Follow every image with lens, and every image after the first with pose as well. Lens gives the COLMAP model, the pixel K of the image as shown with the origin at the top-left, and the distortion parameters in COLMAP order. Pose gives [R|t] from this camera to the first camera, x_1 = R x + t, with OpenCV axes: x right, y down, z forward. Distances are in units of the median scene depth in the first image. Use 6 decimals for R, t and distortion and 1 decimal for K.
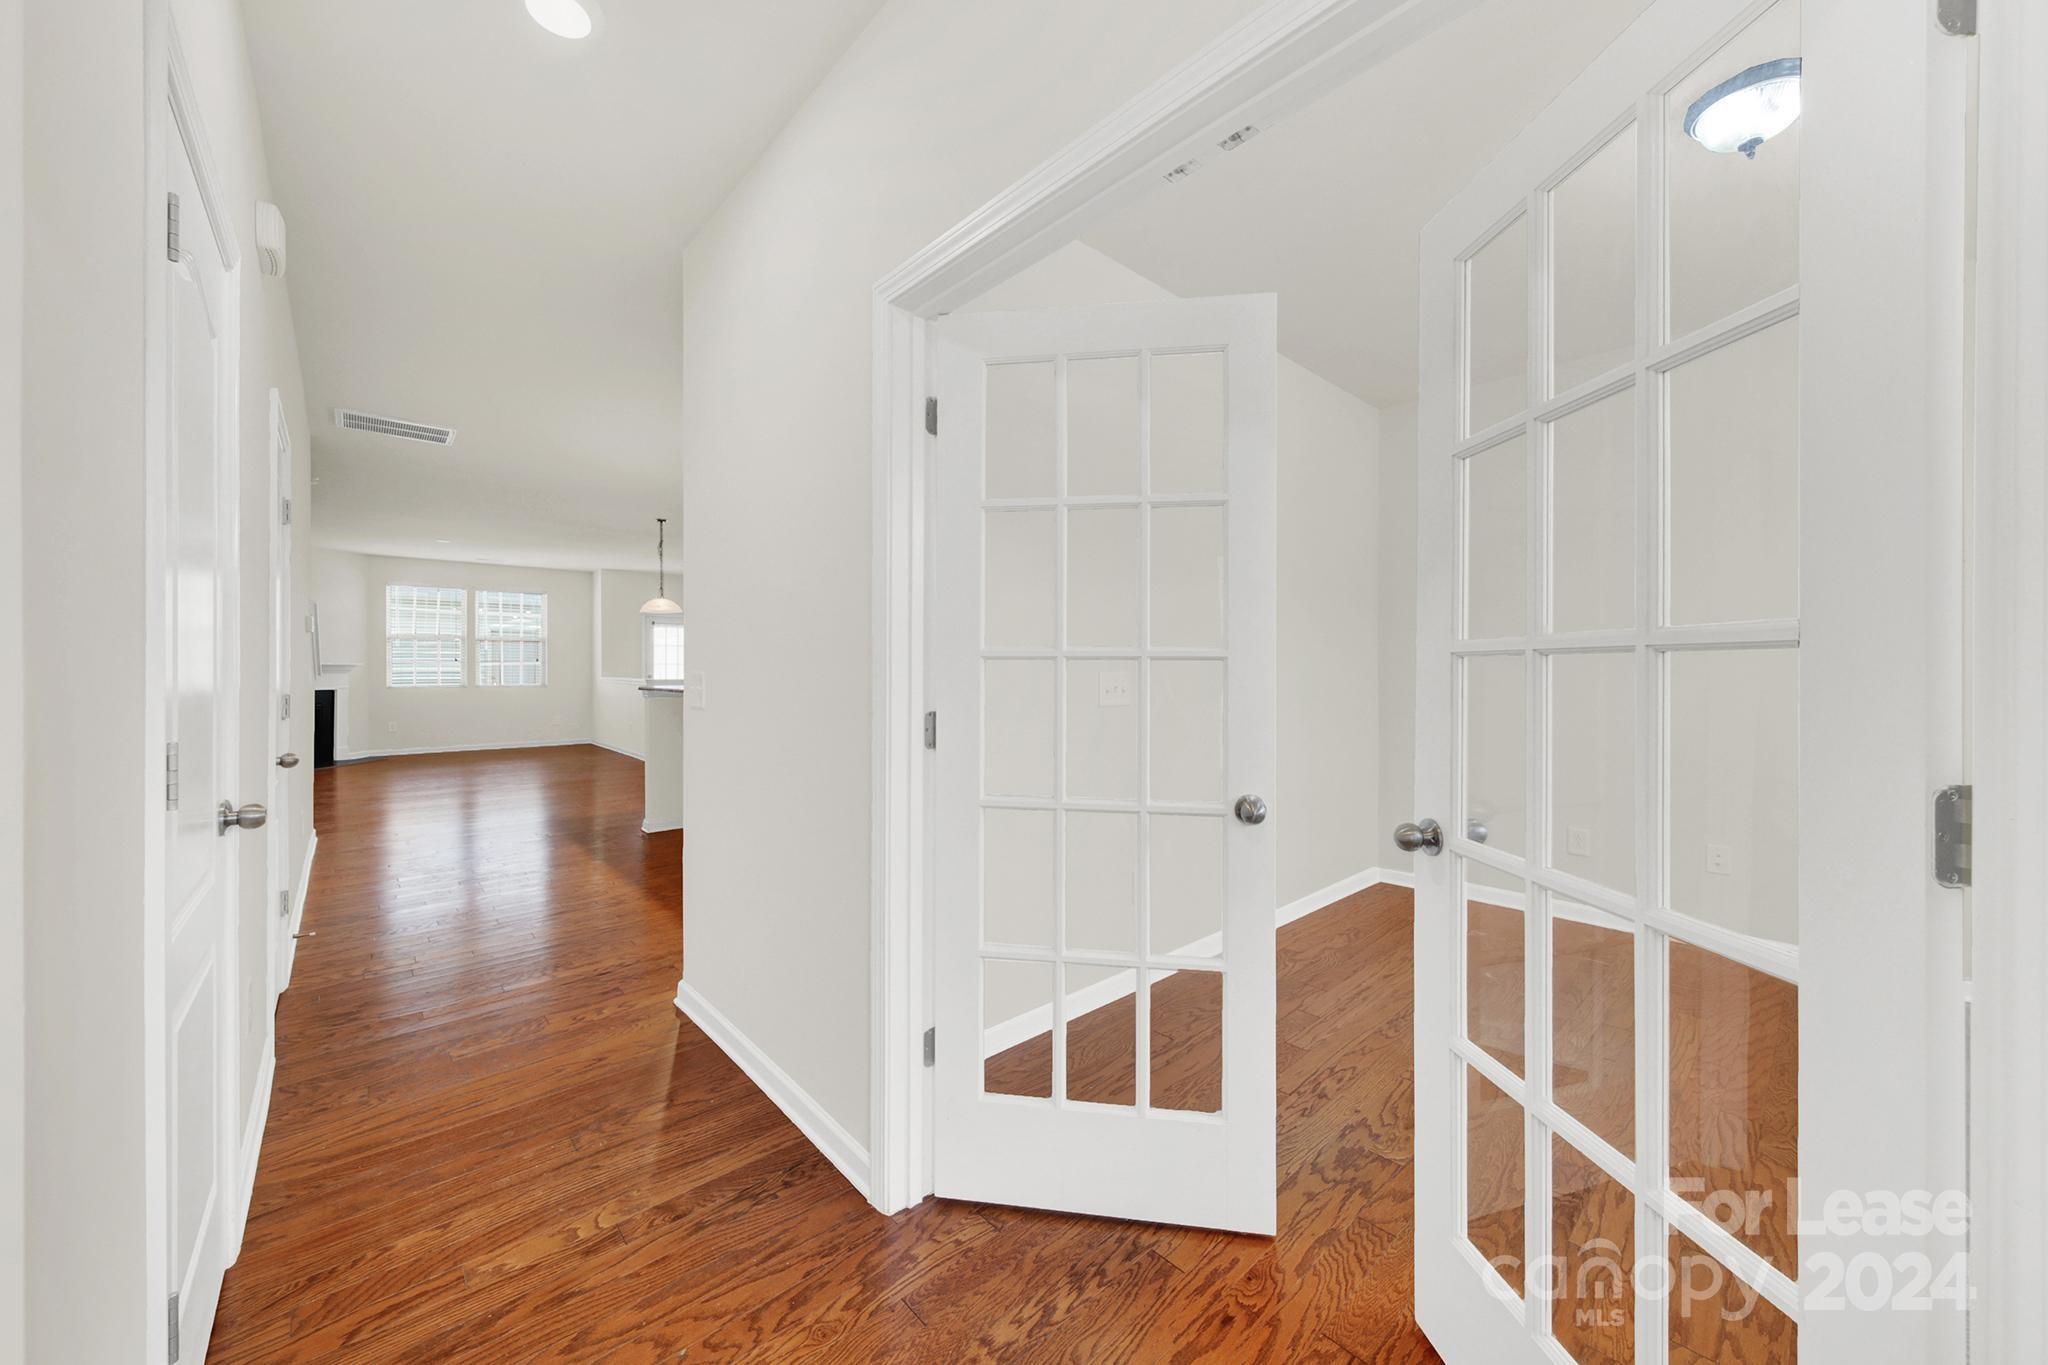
lens RADIAL K [[737.8, 0, 1016.1], [0, 737.8, 672.7], [0, 0, 1]] dist [-0.000648, 0.000072]
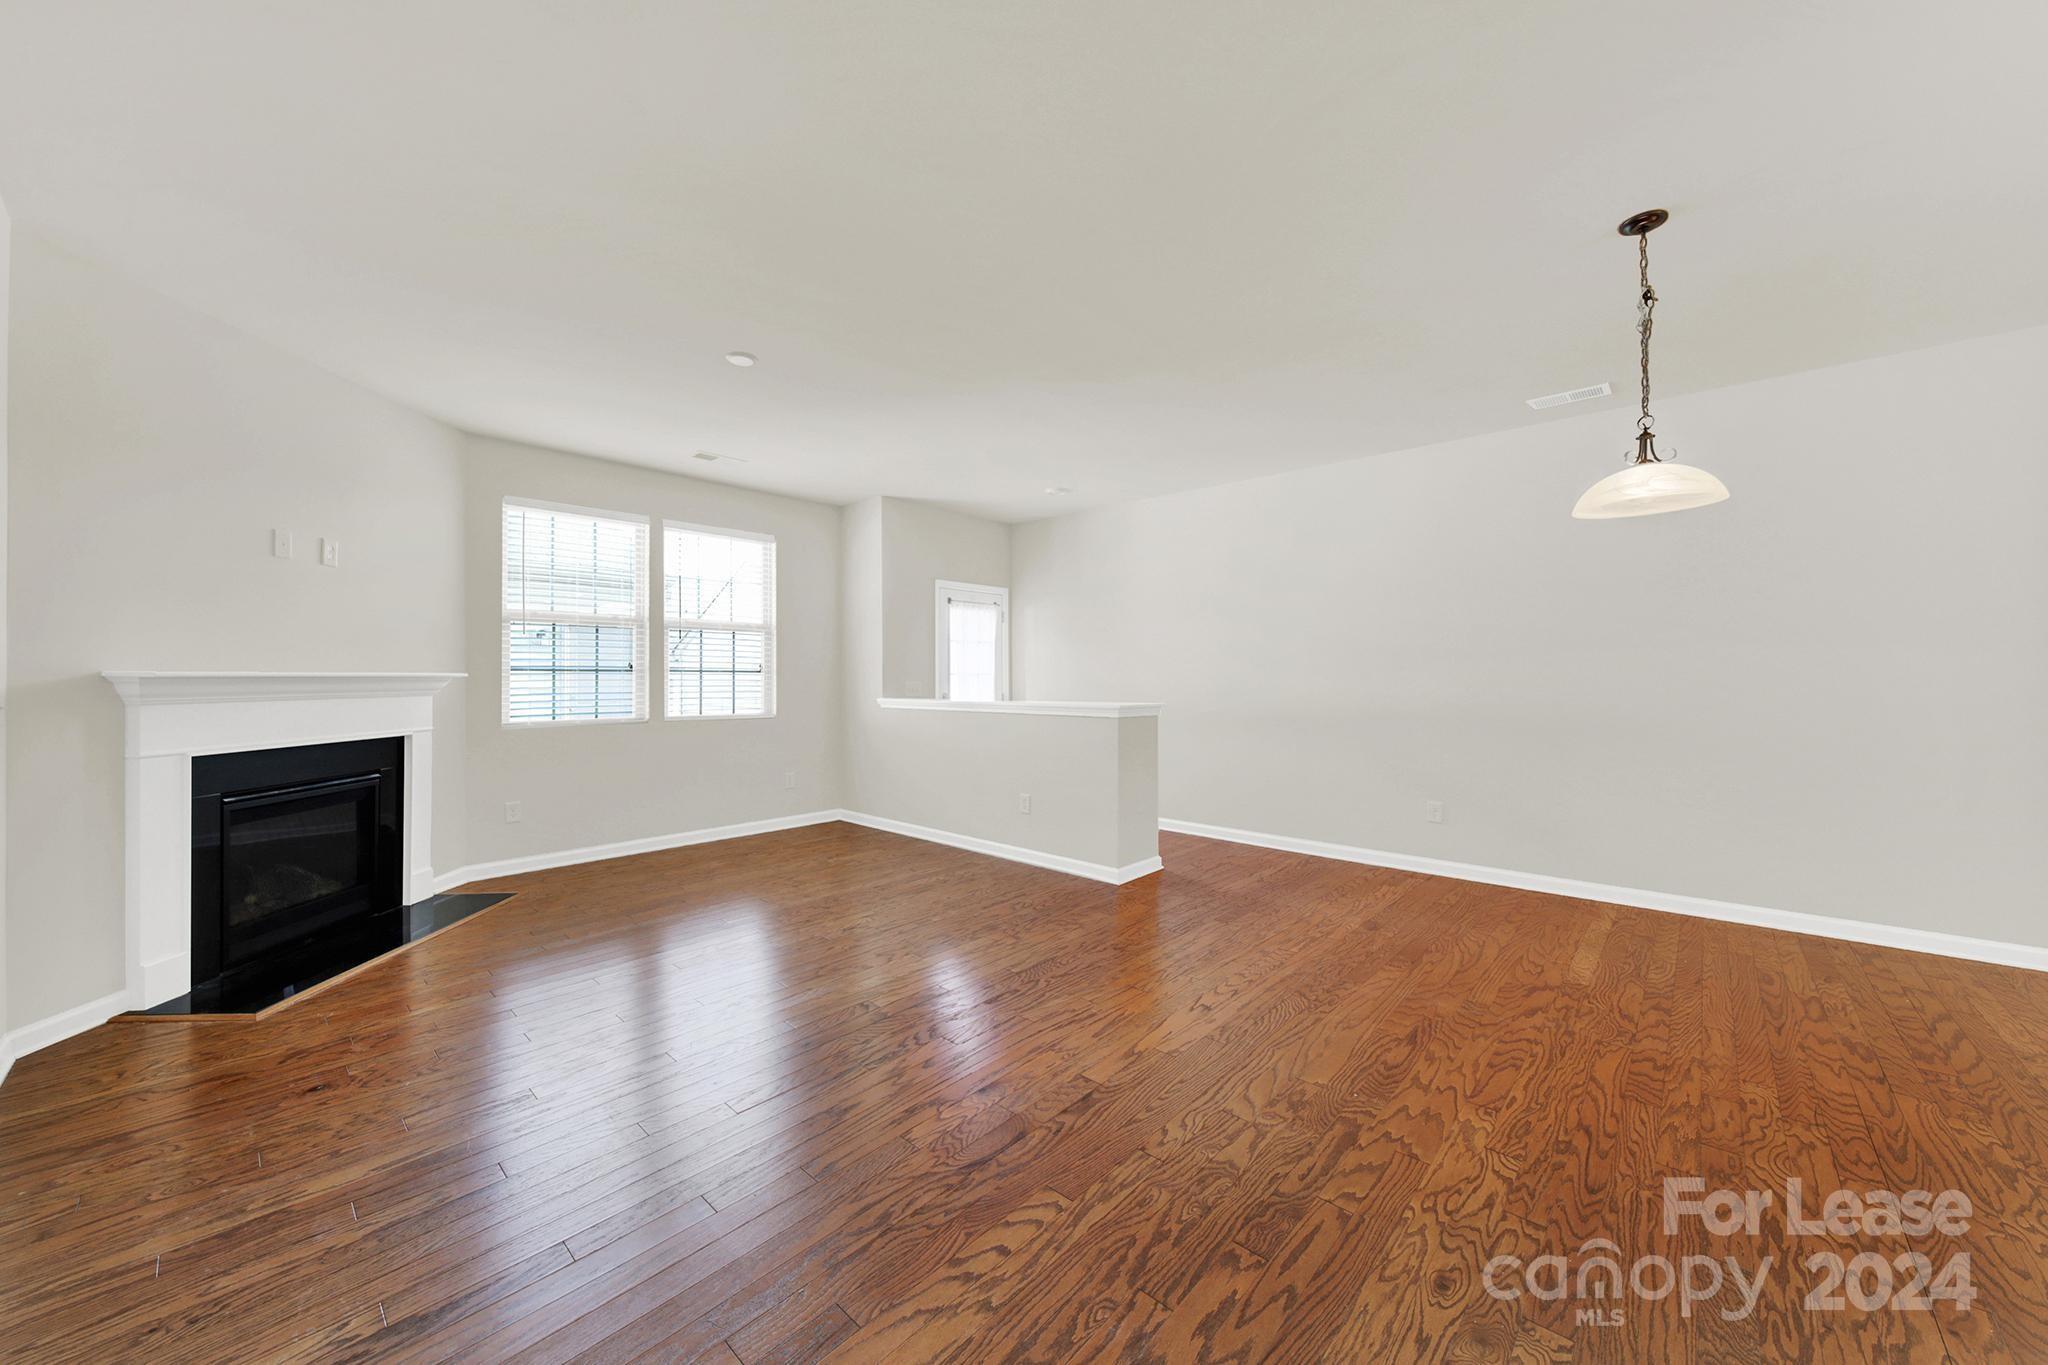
lens RADIAL K [[737.8, 0, 1015.2], [0, 737.8, 677.1], [0, 0, 1]] dist [-0.000648, 0.000072]
pose [[0.995939, -0.012209, 0.089195, -0.546372], [0.013212, 0.999856, -0.010656, -0.002524], [-0.089052, 0.011791, 0.995957, 0.485801]]
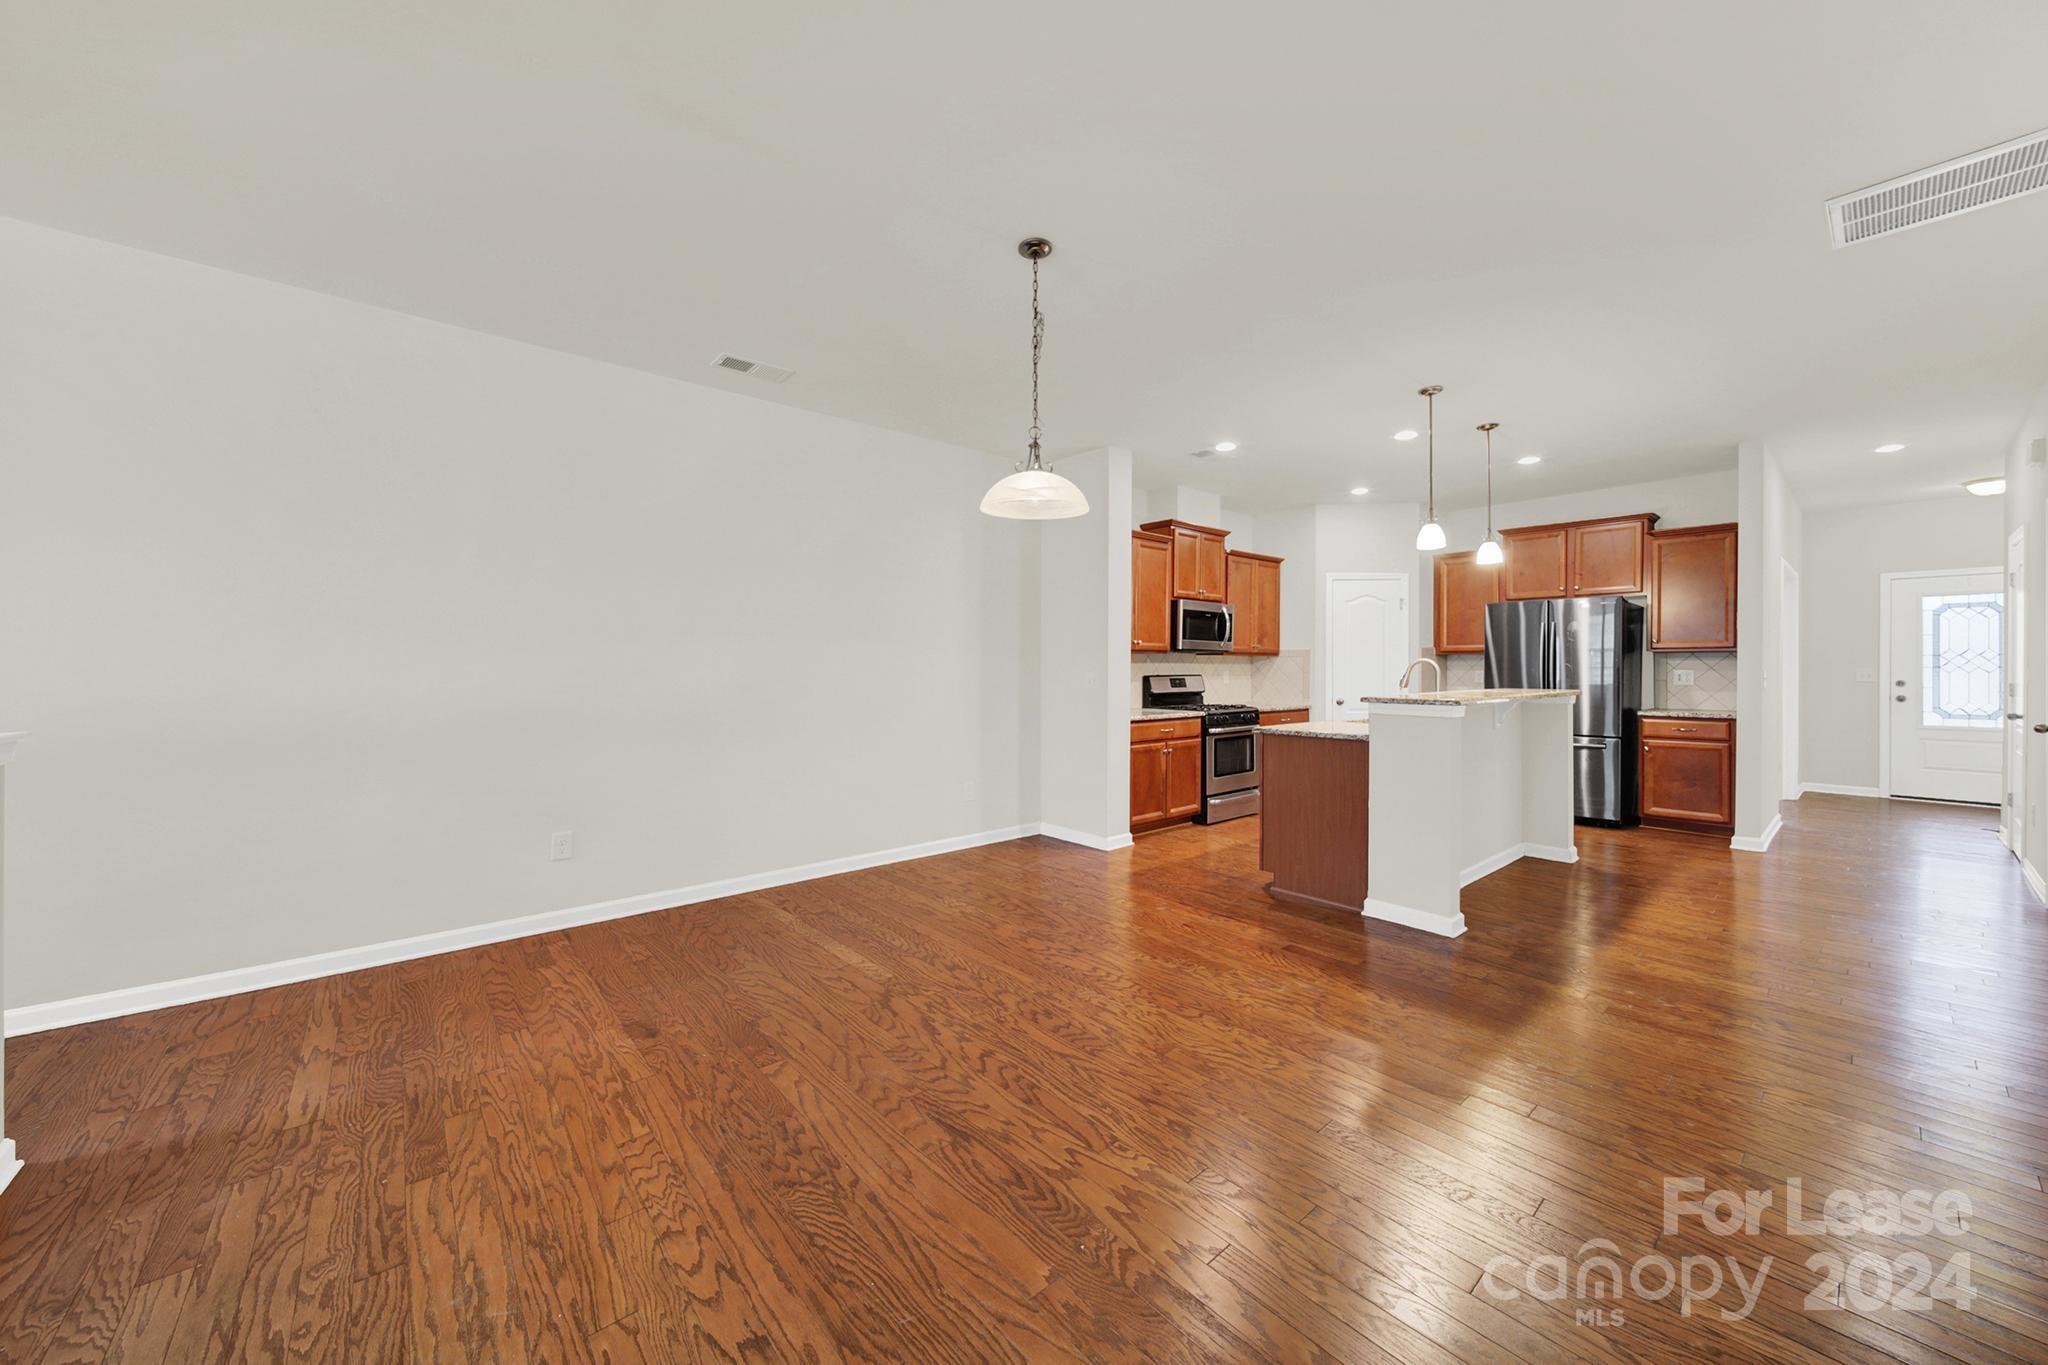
lens RADIAL K [[737.8, 0, 1012.1], [0, 737.8, 667.9], [0, 0, 1]] dist [-0.000648, 0.000072]
pose [[0.022833, -0.010970, 0.999679, -0.580559], [0.007084, 0.999916, 0.010811, -0.004105], [-0.999714, 0.006835, 0.022909, 0.691033]]
